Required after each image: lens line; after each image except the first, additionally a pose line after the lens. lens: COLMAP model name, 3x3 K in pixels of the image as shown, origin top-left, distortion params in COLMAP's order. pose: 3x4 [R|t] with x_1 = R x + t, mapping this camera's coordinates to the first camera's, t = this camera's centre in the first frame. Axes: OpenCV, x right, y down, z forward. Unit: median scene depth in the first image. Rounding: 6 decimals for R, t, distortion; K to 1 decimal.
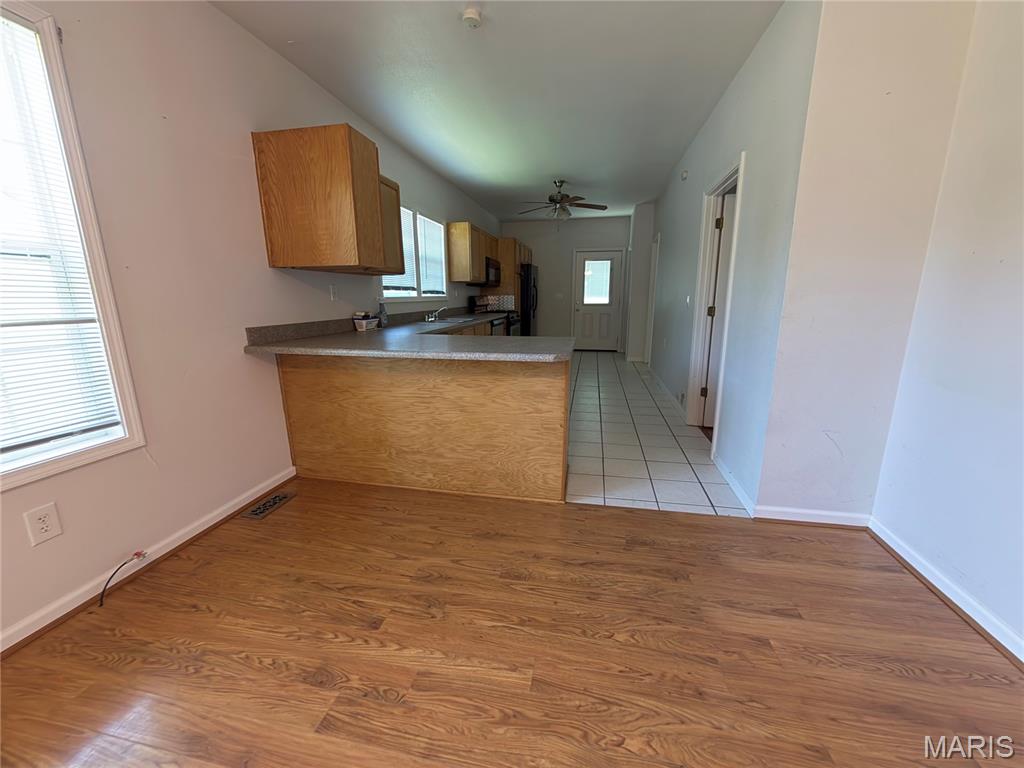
lens RADIAL K [[408.4, 0, 511.6], [0, 408.4, 384.0], [0, 0, 1]] dist [0.019370, 0.000299]
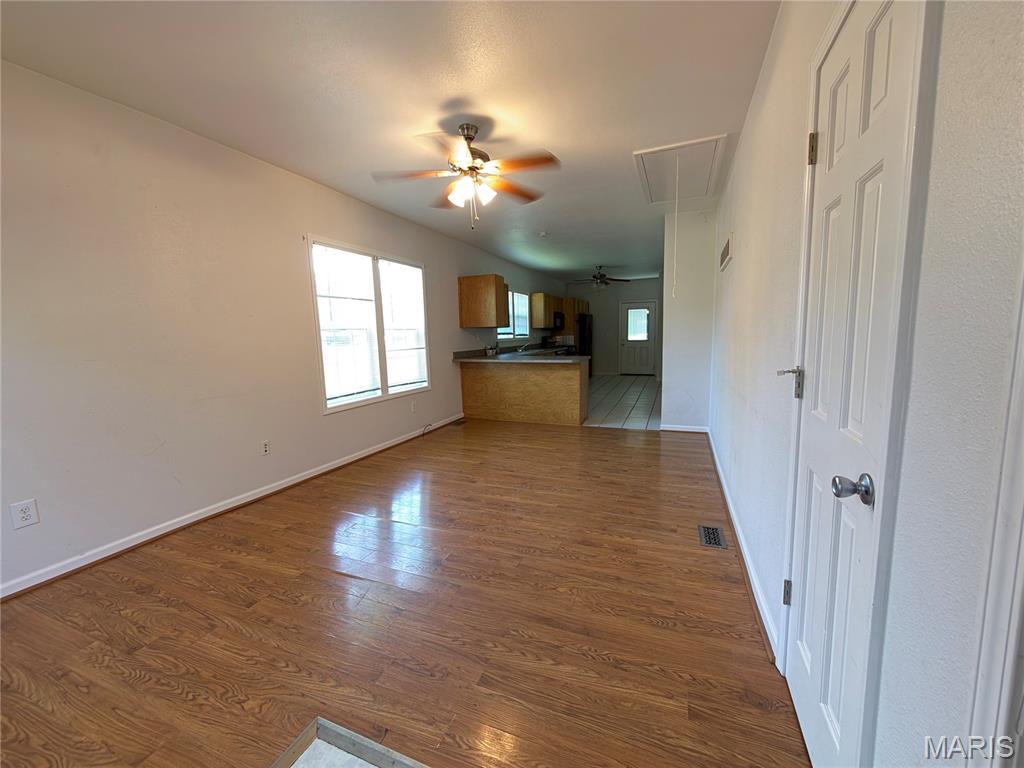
lens RADIAL K [[408.4, 0, 513.8], [0, 408.4, 383.3], [0, 0, 1]] dist [0.019370, 0.000299]
pose [[0.983561, 0.003991, -0.180534, 0.098845], [-0.020679, 0.995668, -0.090649, 0.153137], [0.179390, 0.092892, 0.979383, -0.763847]]
